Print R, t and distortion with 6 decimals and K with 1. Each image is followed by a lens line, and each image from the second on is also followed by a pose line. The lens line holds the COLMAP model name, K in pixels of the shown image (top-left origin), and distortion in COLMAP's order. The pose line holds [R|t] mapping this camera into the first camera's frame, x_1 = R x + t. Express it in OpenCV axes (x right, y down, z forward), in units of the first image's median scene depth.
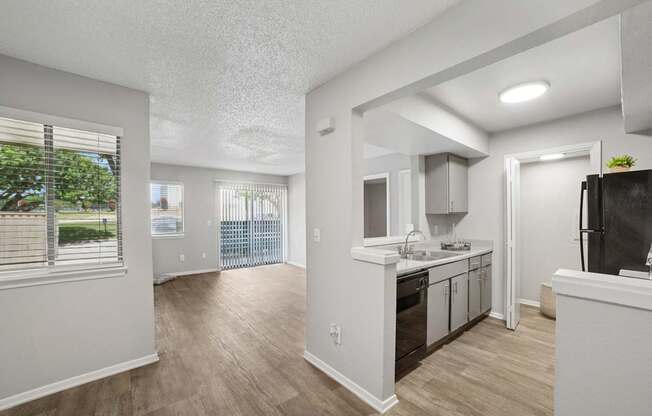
lens RADIAL K [[279.8, 0, 355.9], [0, 279.8, 215.4], [0, 0, 1]] dist [-0.034059, 0.000245]
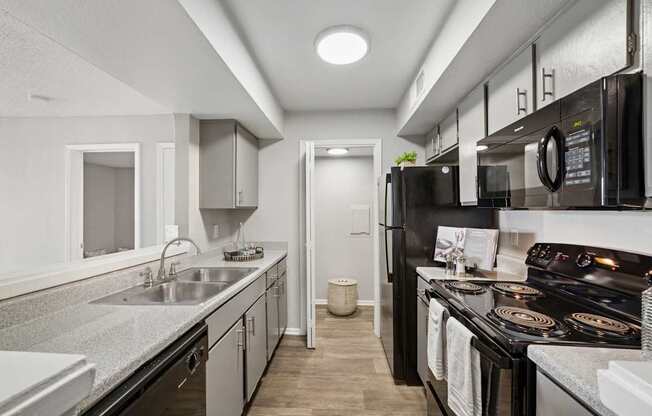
lens RADIAL K [[260.1, 0, 324.3], [0, 260.1, 211.2], [0, 0, 1]] dist [0.000837, 0.000061]
pose [[0.768855, -0.001481, 0.639422, 0.087766], [0.003576, 0.999992, -0.001984, 0.001845], [-0.639414, 0.003812, 0.768854, 0.358337]]
